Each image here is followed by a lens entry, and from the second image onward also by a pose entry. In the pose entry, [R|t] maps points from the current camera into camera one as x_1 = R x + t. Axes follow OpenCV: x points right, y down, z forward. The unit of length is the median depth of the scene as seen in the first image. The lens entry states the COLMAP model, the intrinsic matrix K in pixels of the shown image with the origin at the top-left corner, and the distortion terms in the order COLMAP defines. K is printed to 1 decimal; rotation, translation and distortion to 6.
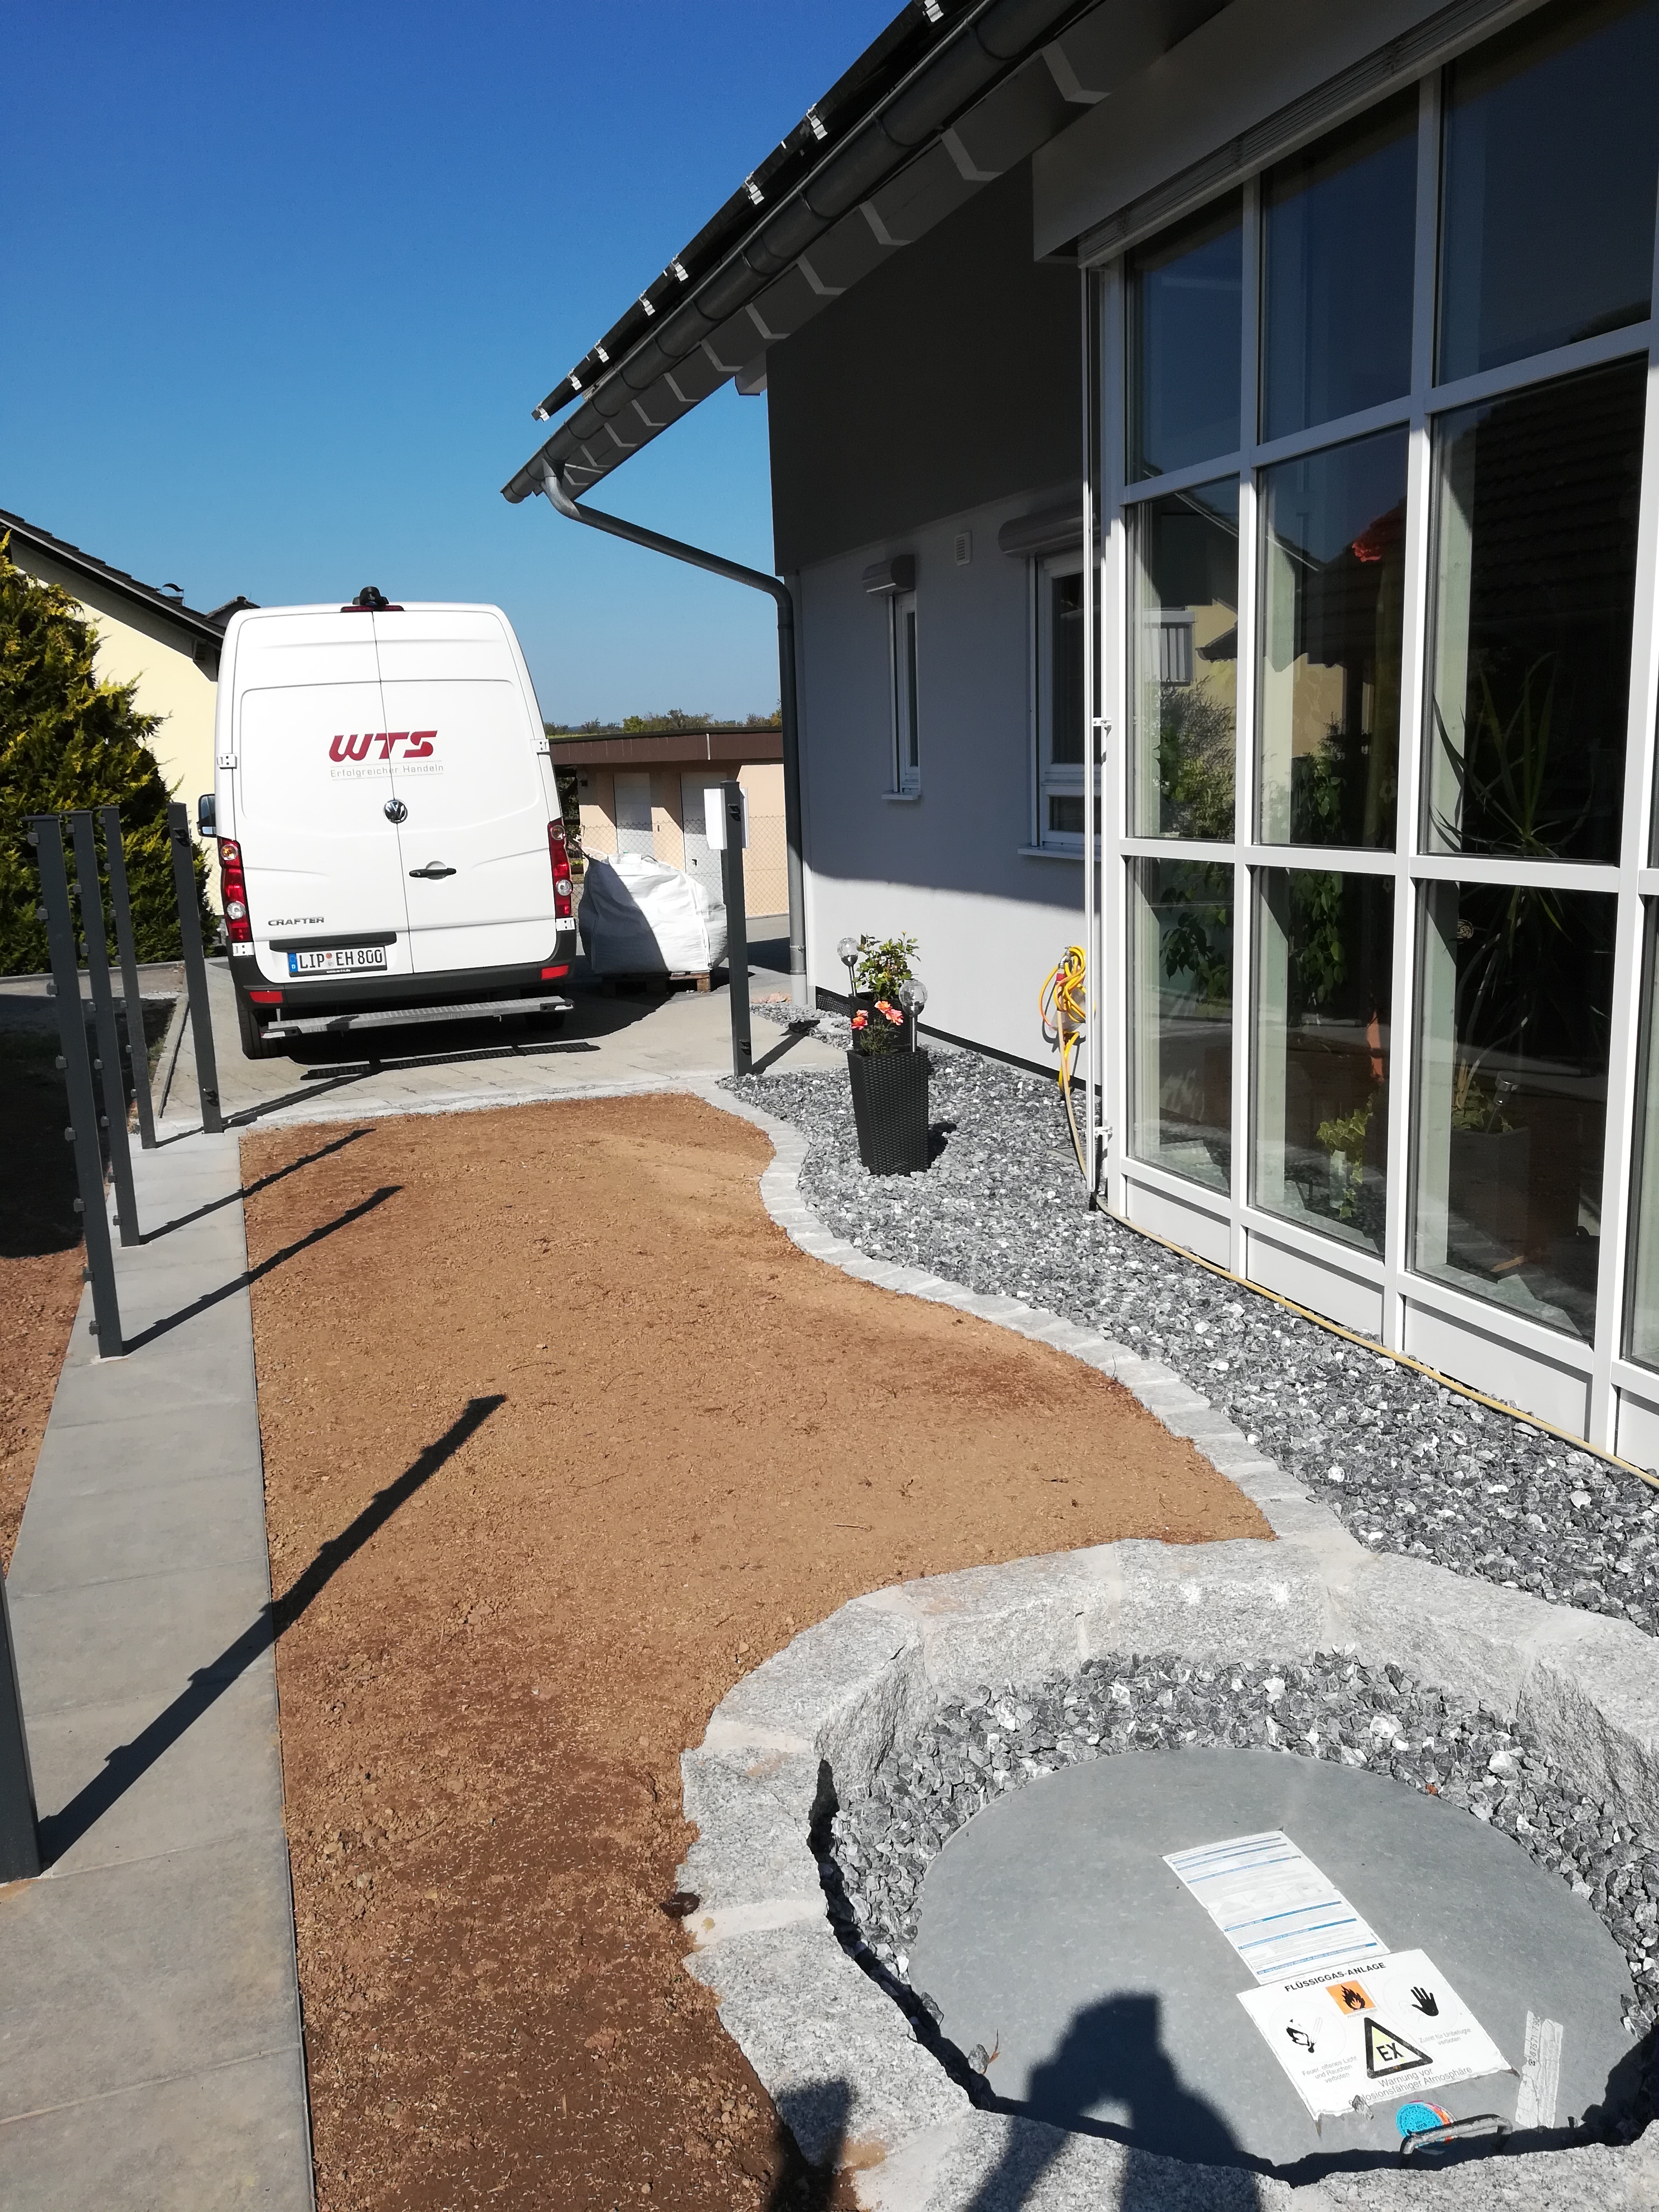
lens RADIAL K [[1680.5, 0, 829.5], [0, 1680.5, 1106.0], [0, 0, 1]] dist [0.001059, -0.006406]
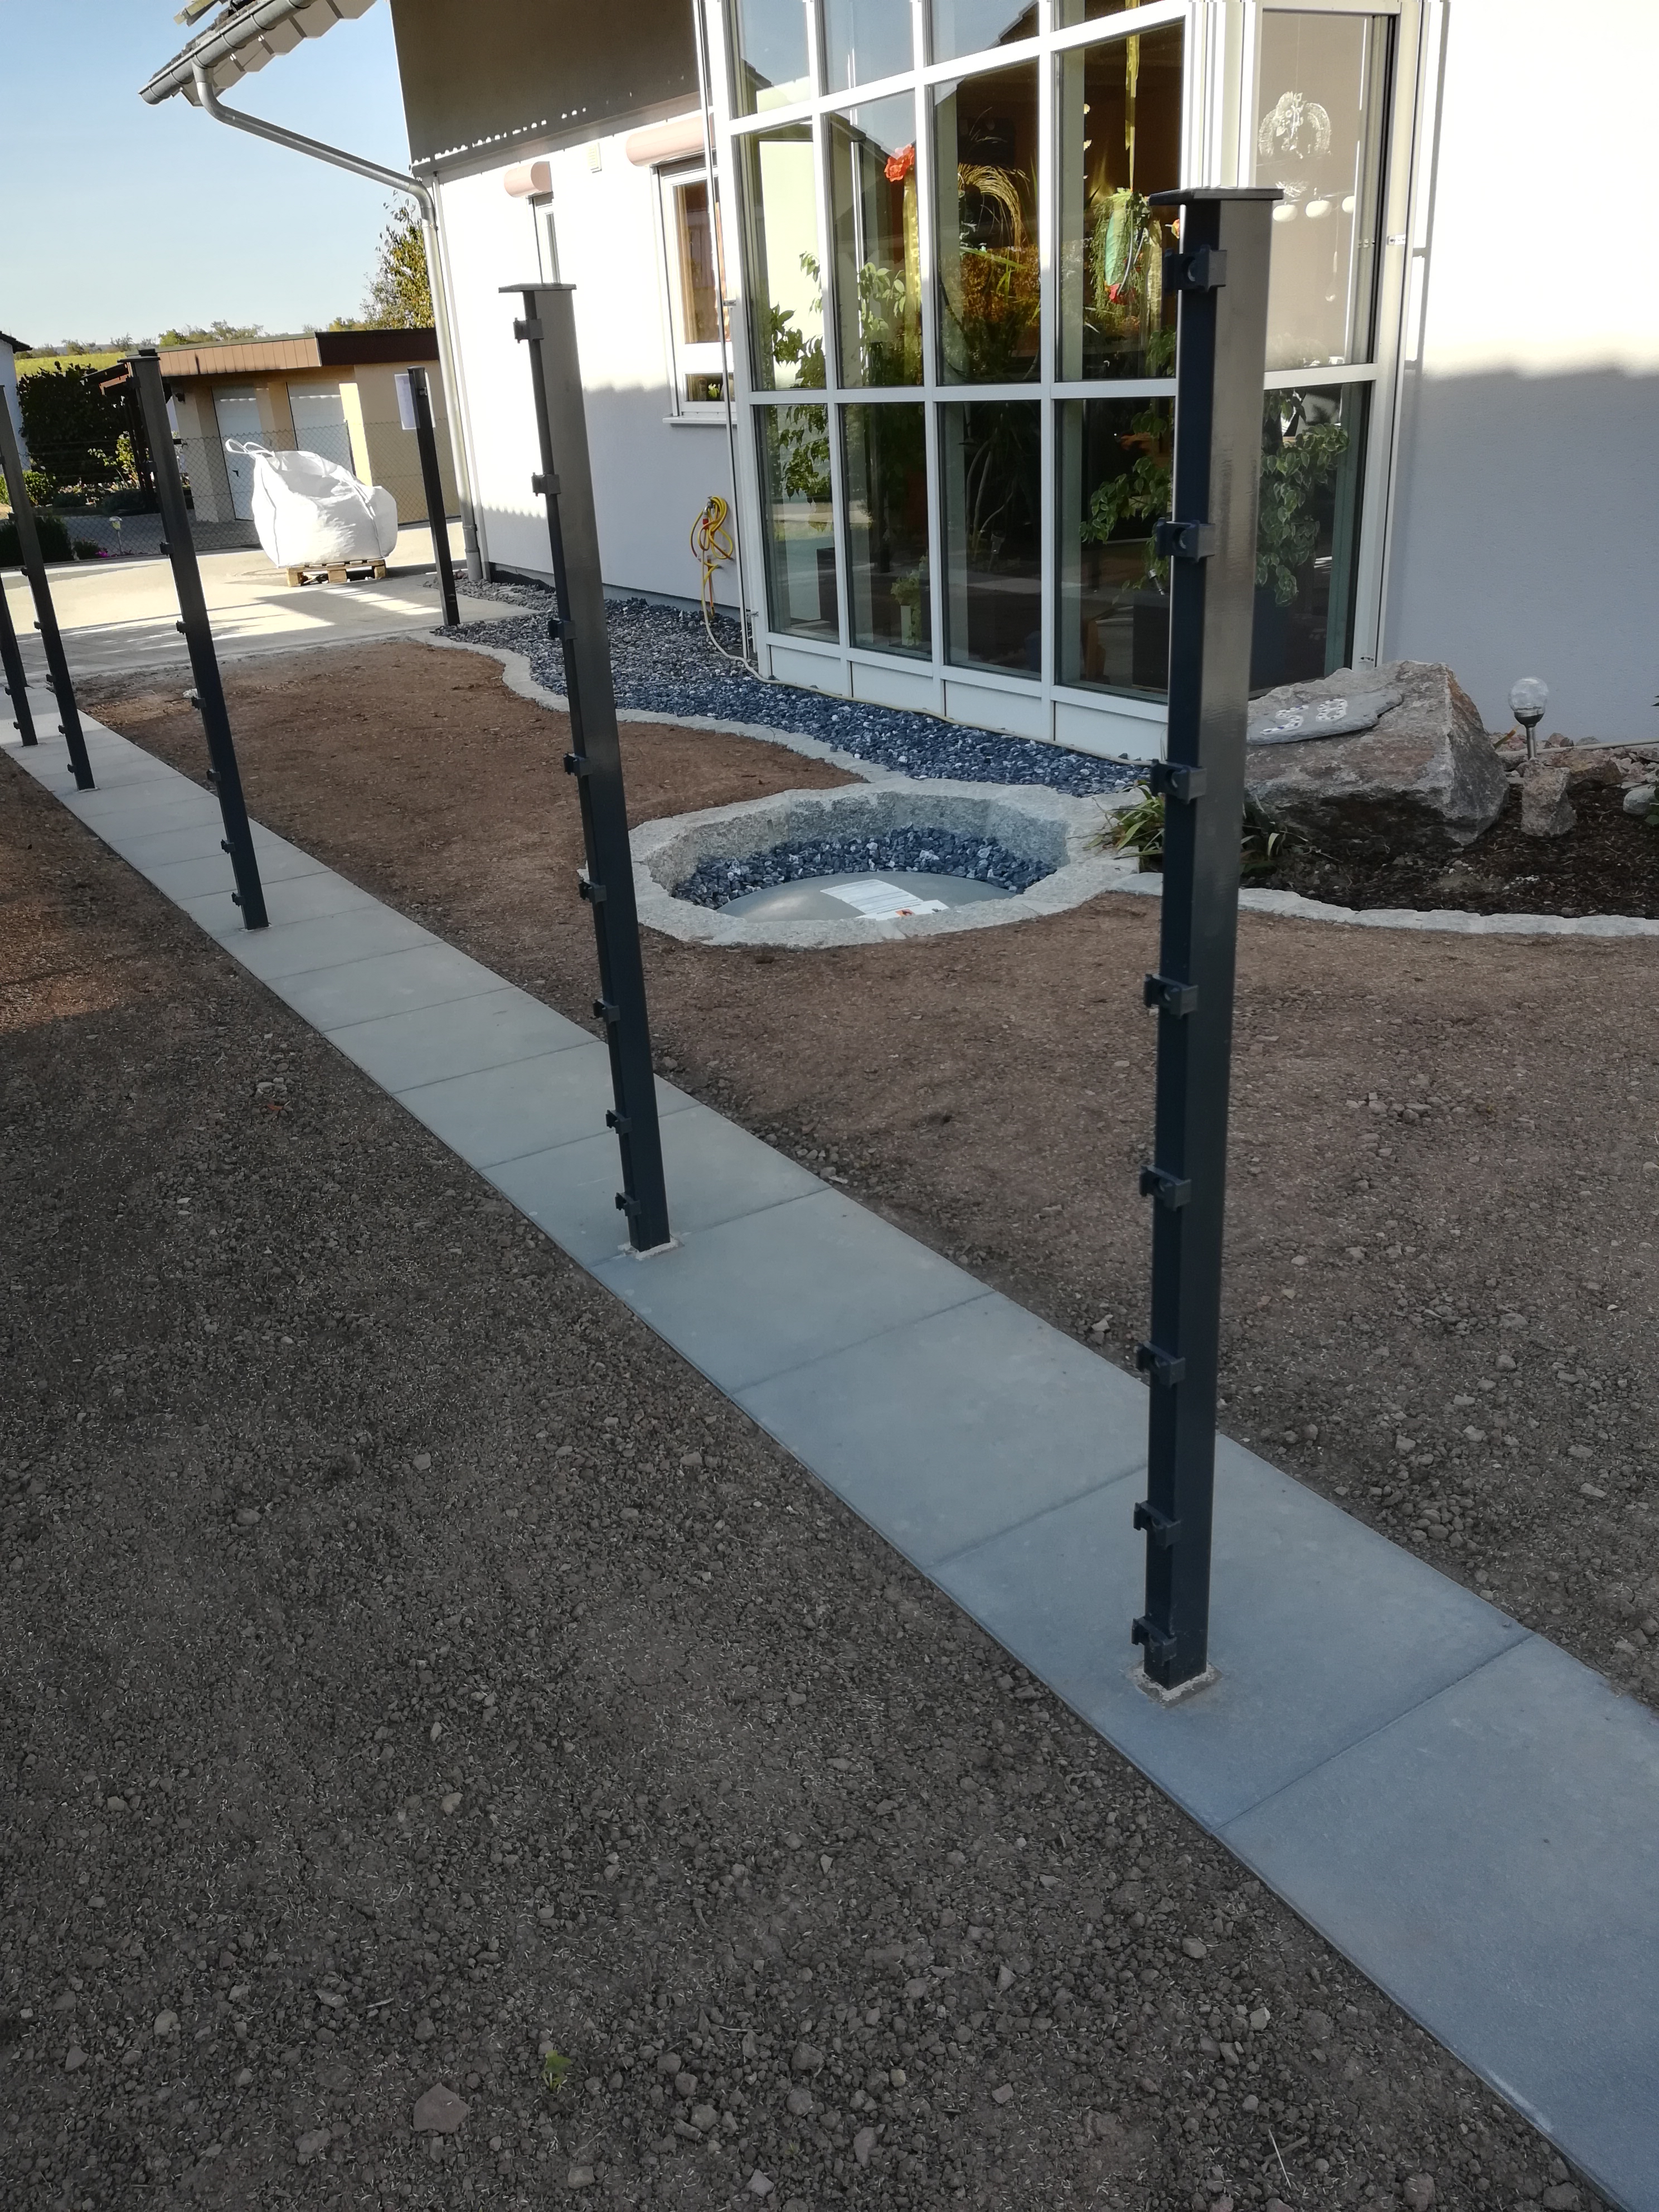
lens RADIAL K [[1680.5, 0, 829.5], [0, 1680.5, 1106.0], [0, 0, 1]] dist [0.001059, -0.006406]
pose [[0.973415, -0.108279, 0.201836, -0.147481], [0.064287, 0.974939, 0.212981, 0.170513], [-0.219840, -0.194344, 0.955982, -0.644260]]
